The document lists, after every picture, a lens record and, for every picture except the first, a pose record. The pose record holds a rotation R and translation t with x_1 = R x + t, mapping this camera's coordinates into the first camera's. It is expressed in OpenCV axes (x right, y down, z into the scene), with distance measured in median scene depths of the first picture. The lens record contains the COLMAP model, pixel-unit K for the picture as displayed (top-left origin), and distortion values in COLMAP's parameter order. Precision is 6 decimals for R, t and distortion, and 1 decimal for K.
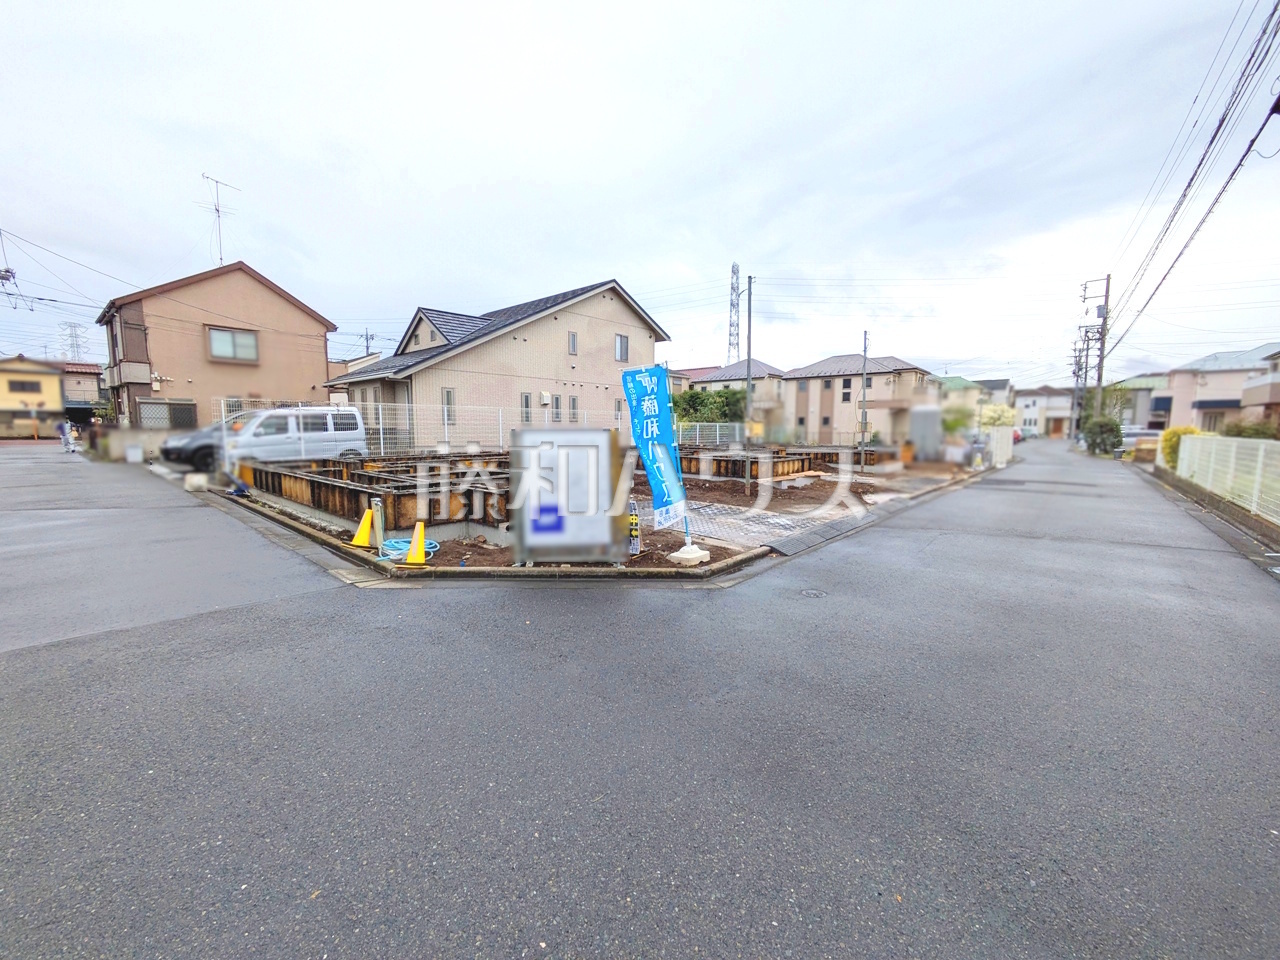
lens RADIAL K [[505.2, 0, 639.3], [0, 505.2, 476.8], [0, 0, 1]] dist [-0.002014, 0.002950]
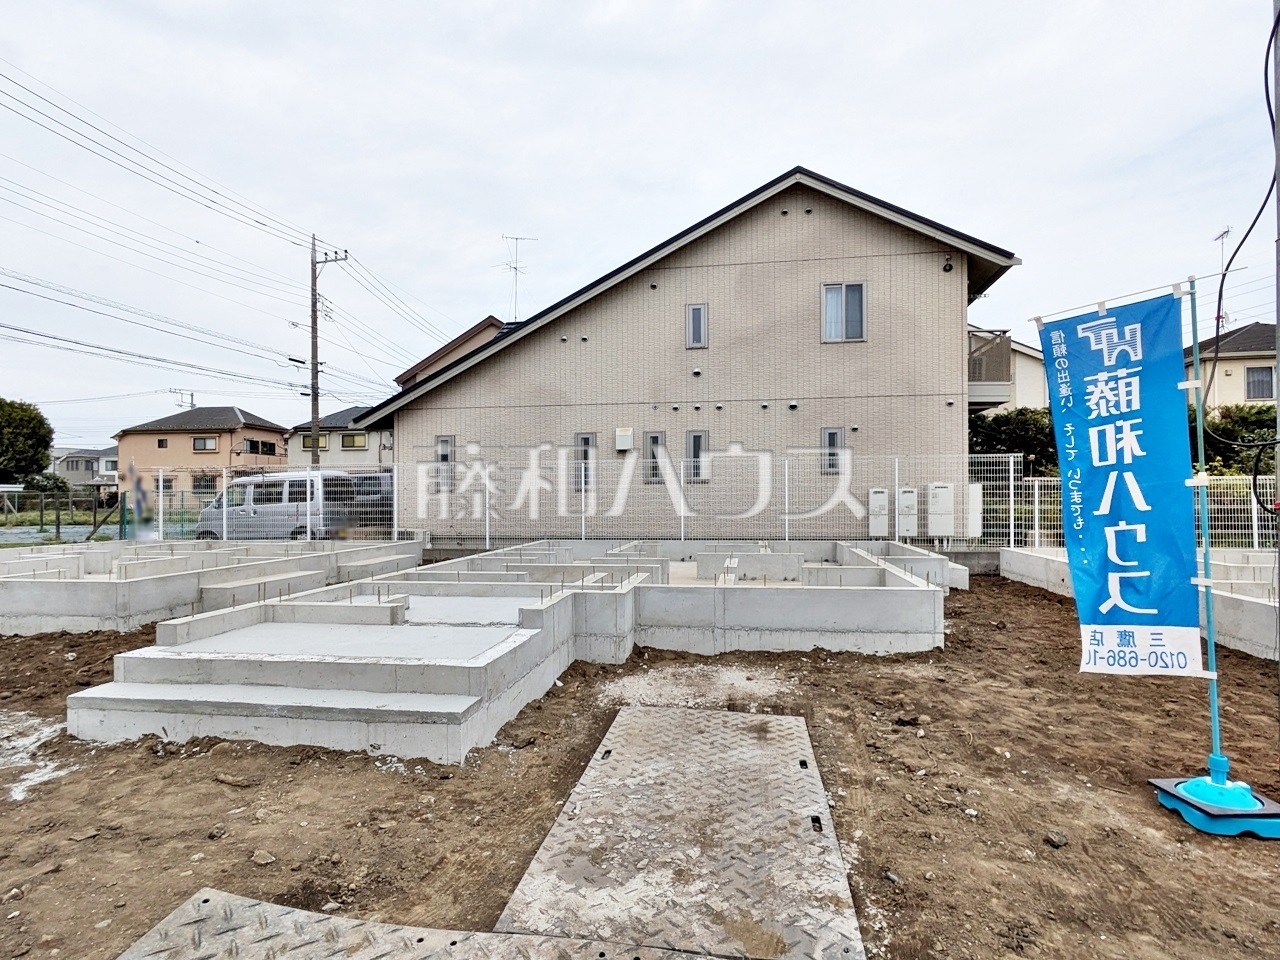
lens RADIAL K [[691.2, 0, 646.7], [0, 691.2, 494.1], [0, 0, 1]] dist [-0.000284, 0.000114]
pose [[0.540118, -0.009578, -0.841535, 0.369332], [-0.074821, 0.995429, -0.059352, -0.049600], [0.838257, 0.095021, 0.536932, 0.543697]]
